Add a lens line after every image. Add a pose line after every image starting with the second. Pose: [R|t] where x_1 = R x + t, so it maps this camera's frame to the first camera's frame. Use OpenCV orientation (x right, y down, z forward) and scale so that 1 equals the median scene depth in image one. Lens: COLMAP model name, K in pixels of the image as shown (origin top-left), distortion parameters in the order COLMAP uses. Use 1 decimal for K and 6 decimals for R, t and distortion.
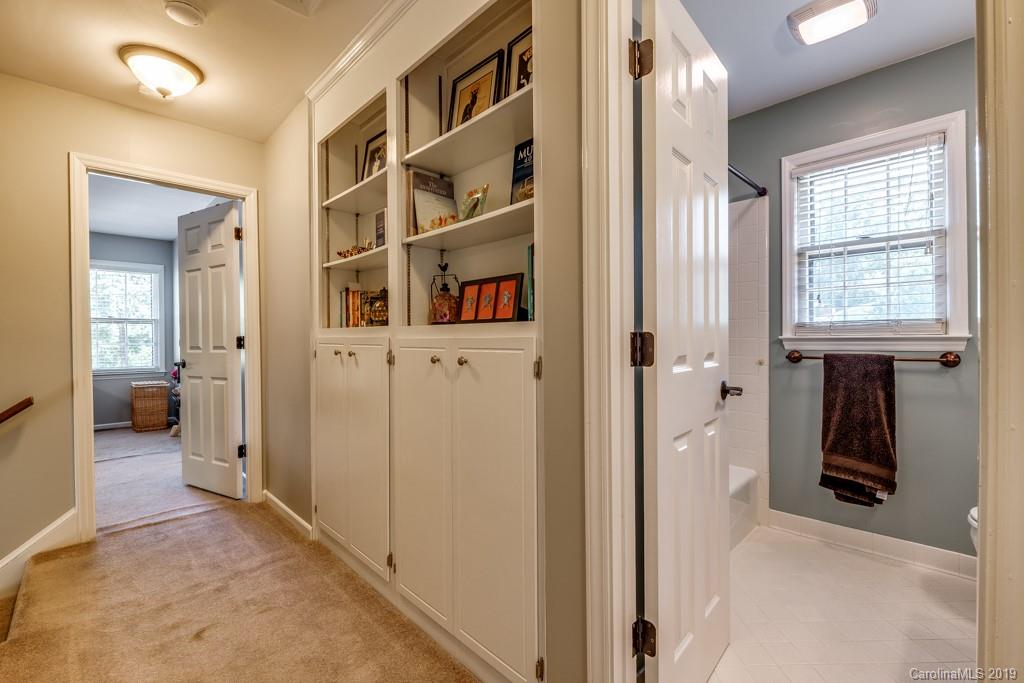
lens RADIAL K [[442.6, 0, 514.0], [0, 442.6, 339.7], [0, 0, 1]] dist [0.000134, -0.001484]
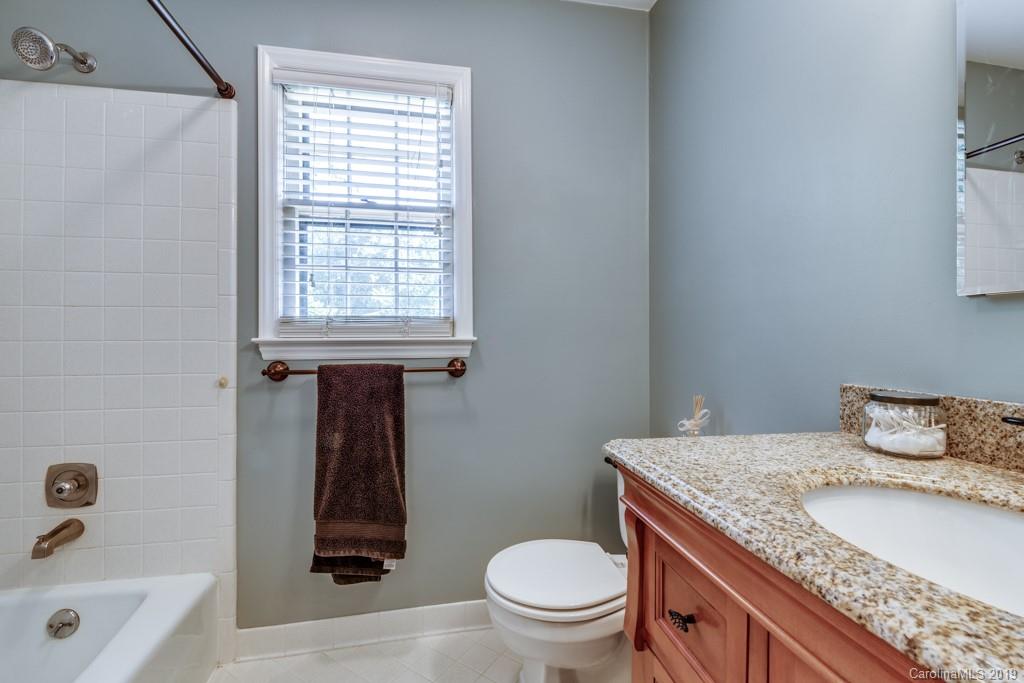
lens RADIAL K [[442.6, 0, 517.1], [0, 442.6, 339.1], [0, 0, 1]] dist [0.000134, -0.001484]
pose [[0.555201, 0.005051, 0.831701, 0.334800], [0.000846, 0.999978, -0.006637, -0.002217], [-0.831716, 0.004388, 0.555184, 0.412190]]
